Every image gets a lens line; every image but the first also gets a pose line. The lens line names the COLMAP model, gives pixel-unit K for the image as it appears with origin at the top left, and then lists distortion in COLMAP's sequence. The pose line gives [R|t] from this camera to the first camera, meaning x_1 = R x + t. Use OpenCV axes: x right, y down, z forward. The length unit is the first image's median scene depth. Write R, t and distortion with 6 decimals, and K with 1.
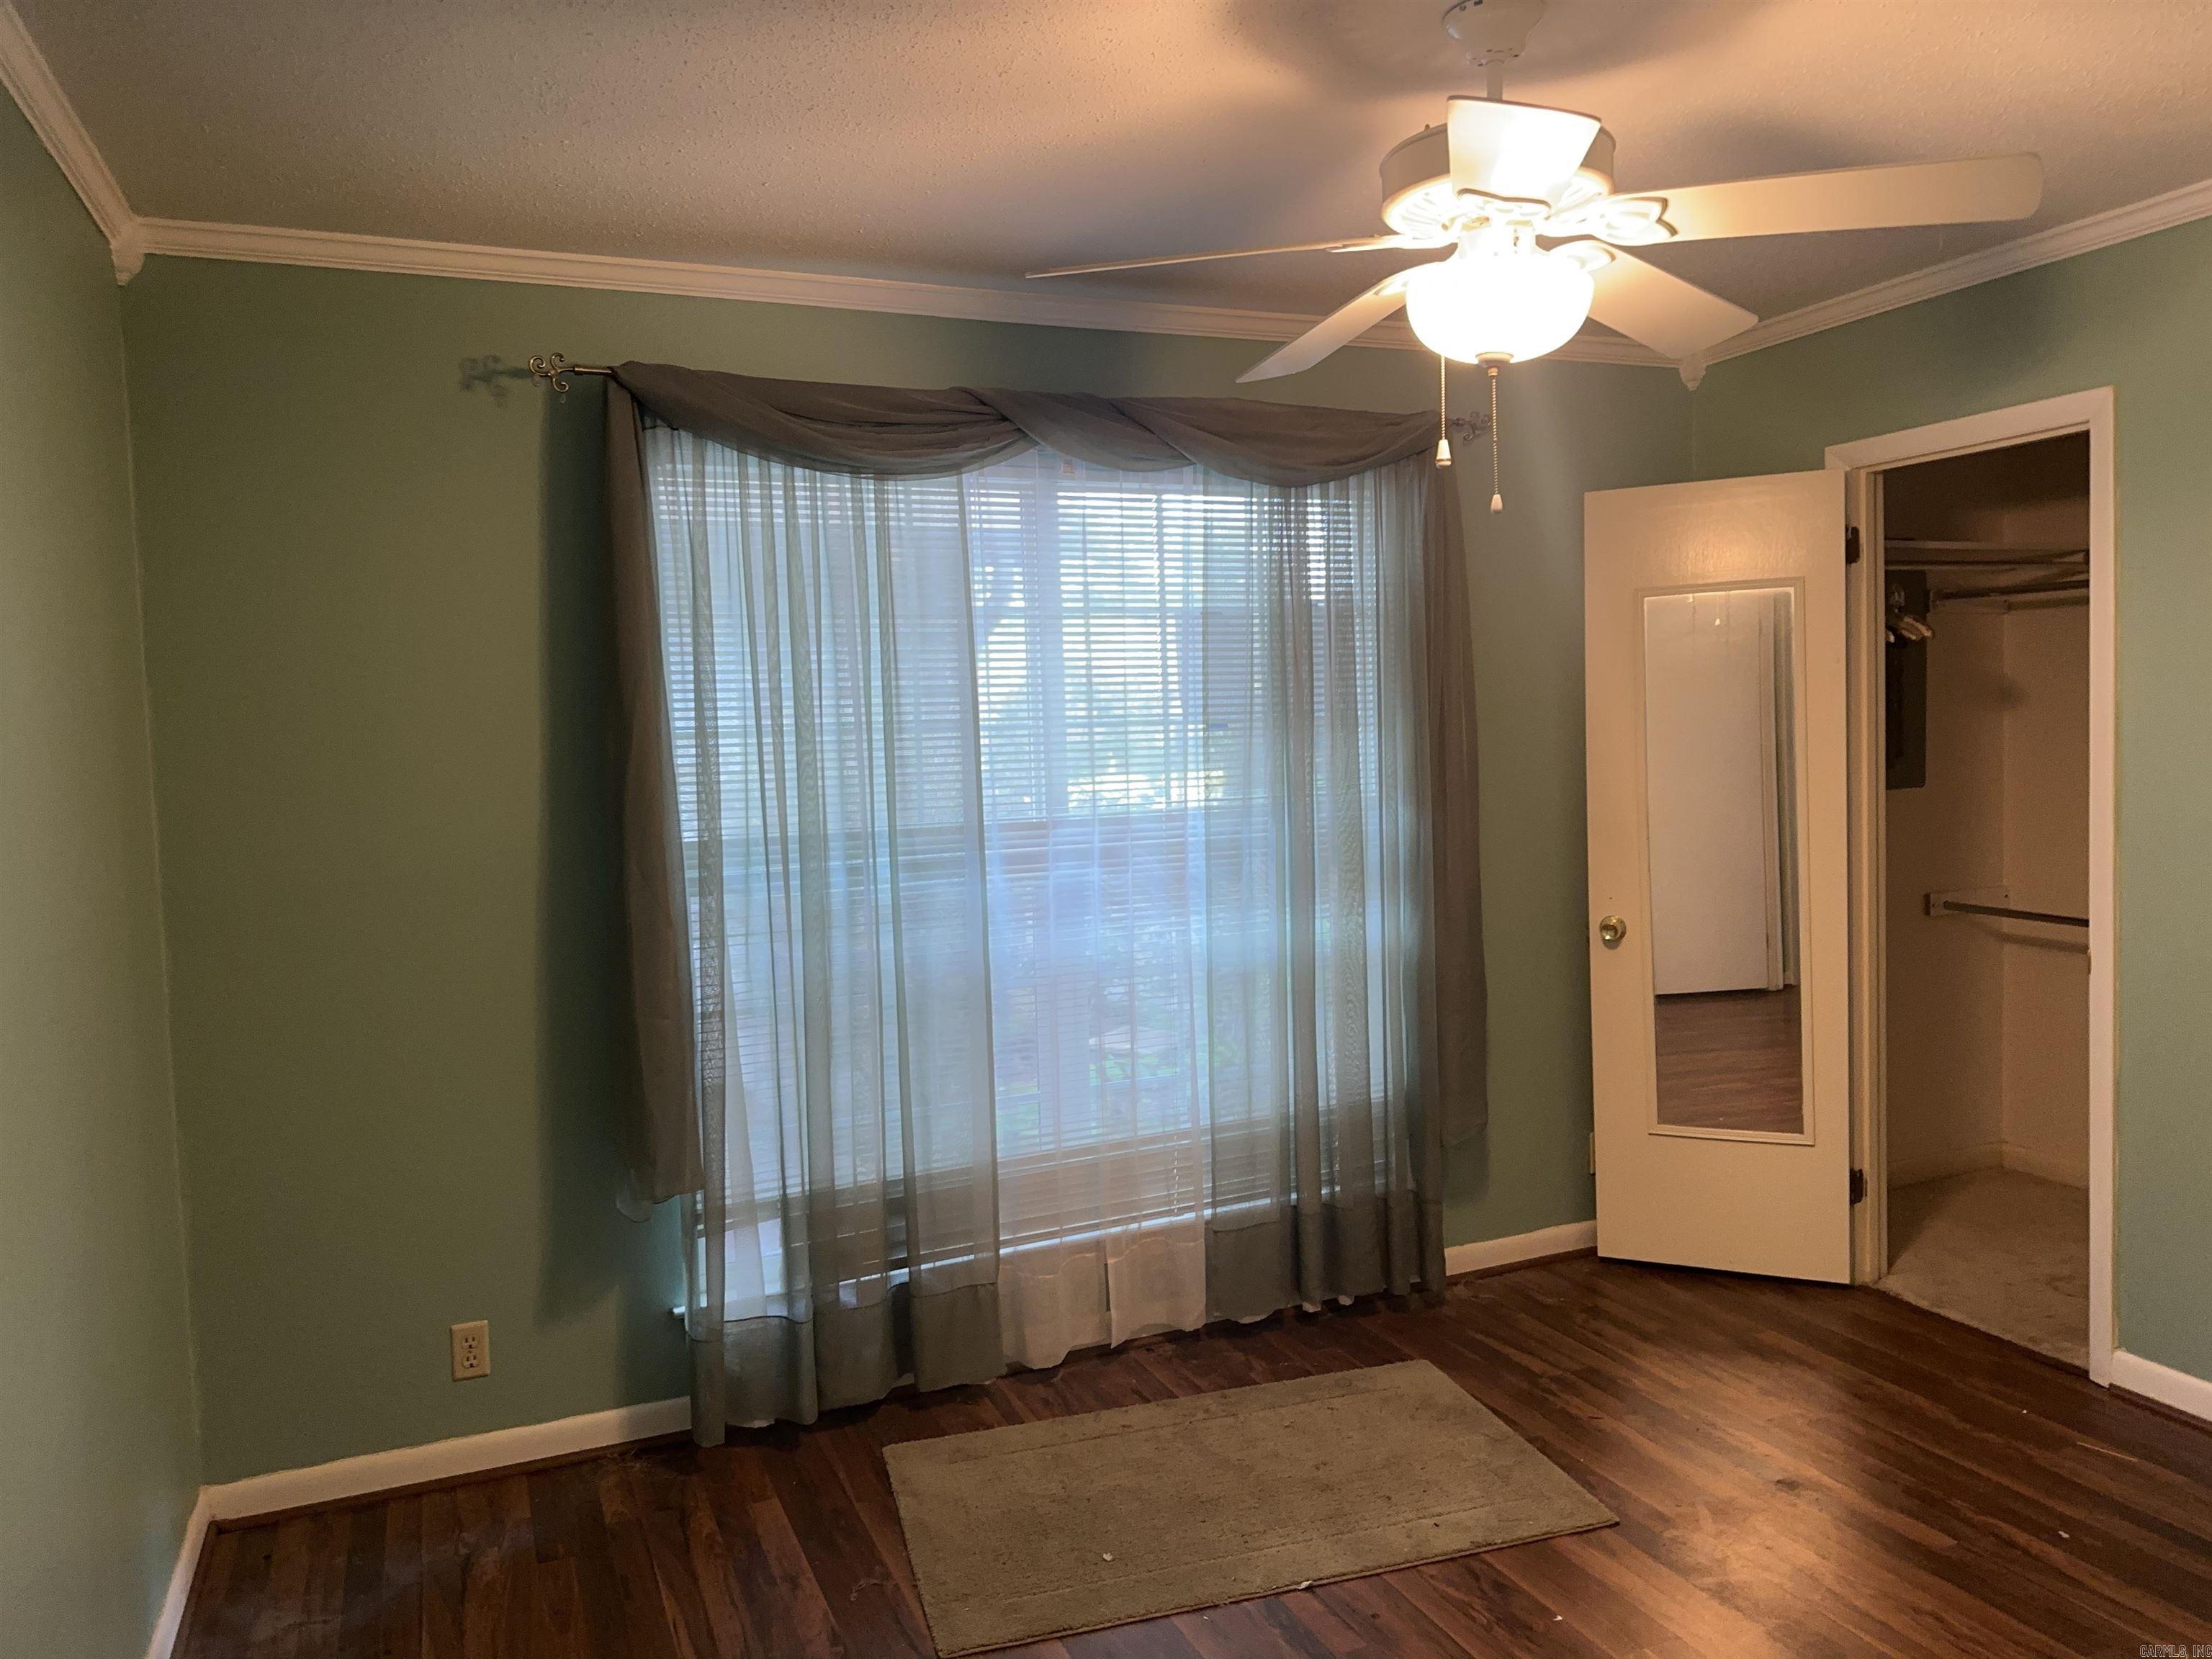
lens RADIAL K [[1524.8, 0, 1106.0], [0, 1524.8, 829.5], [0, 0, 1]] dist [-0.002385, -0.000841]
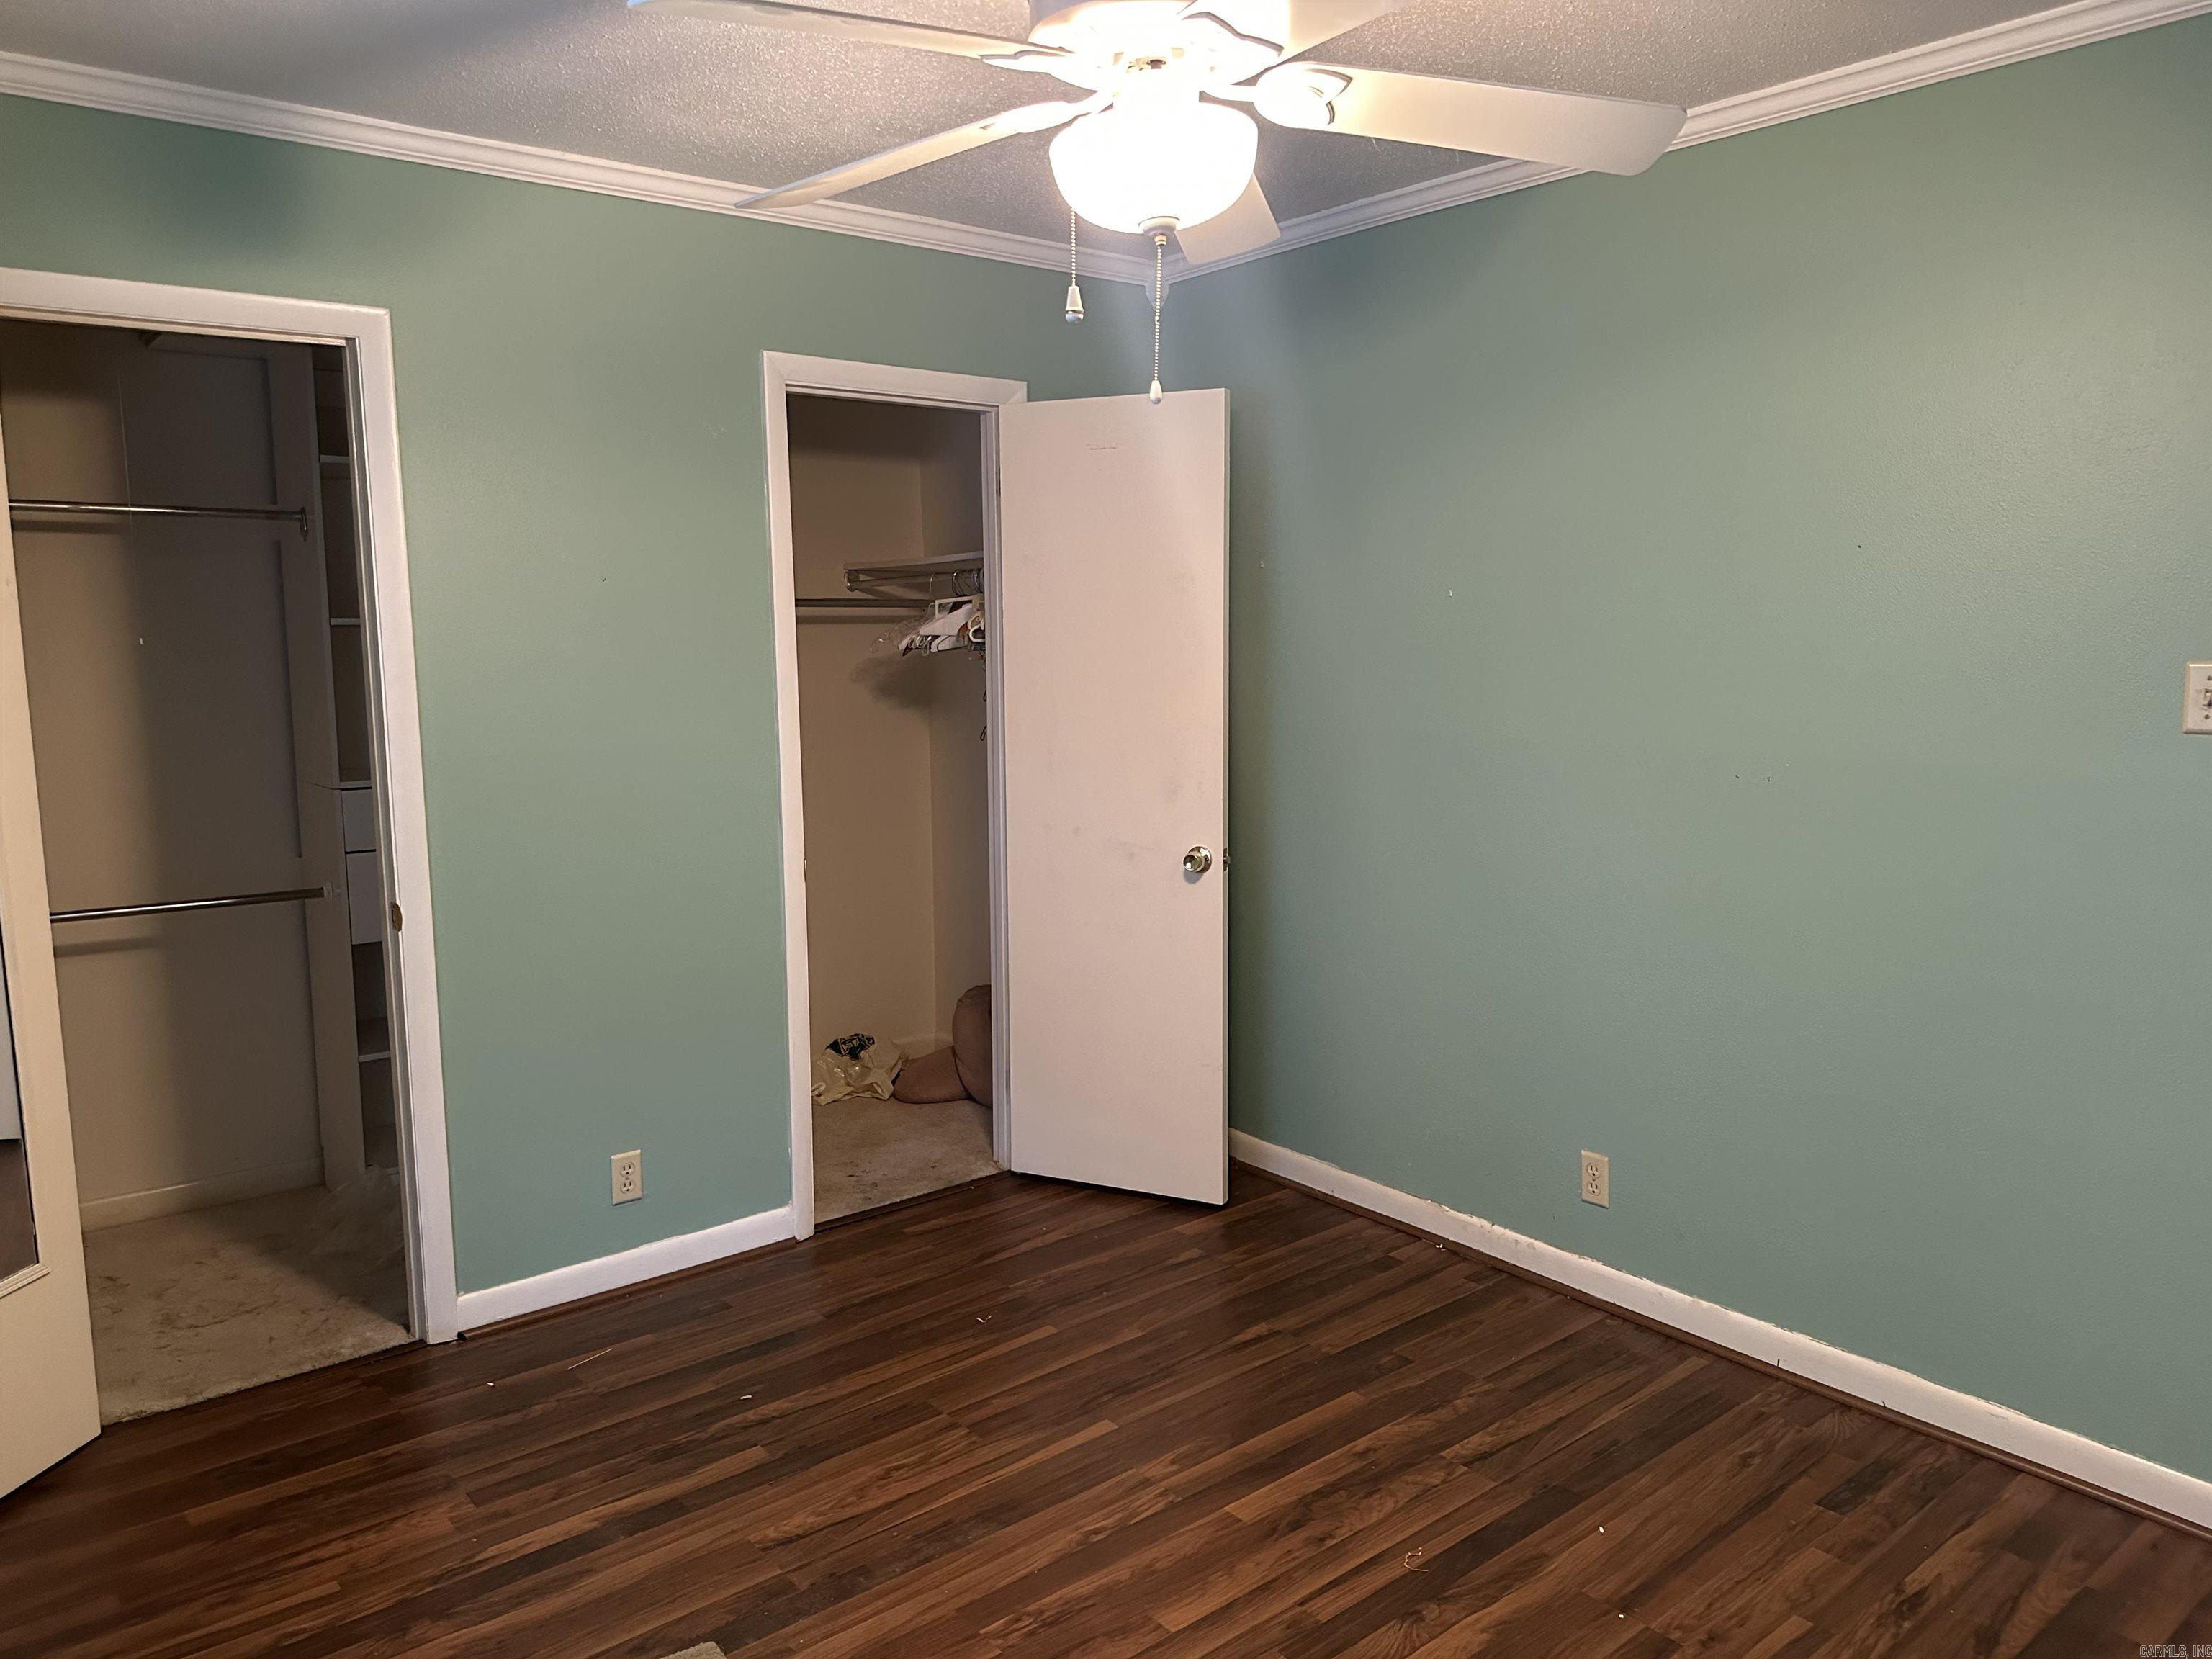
lens RADIAL K [[1576.0, 0, 1106.0], [0, 1576.0, 829.5], [0, 0, 1]] dist [-0.006708, -0.004901]
pose [[-0.273945, -0.089336, 0.957587, -0.412284], [0.087265, 0.989260, 0.117255, -0.044370], [-0.957778, 0.115685, -0.263207, 0.834072]]
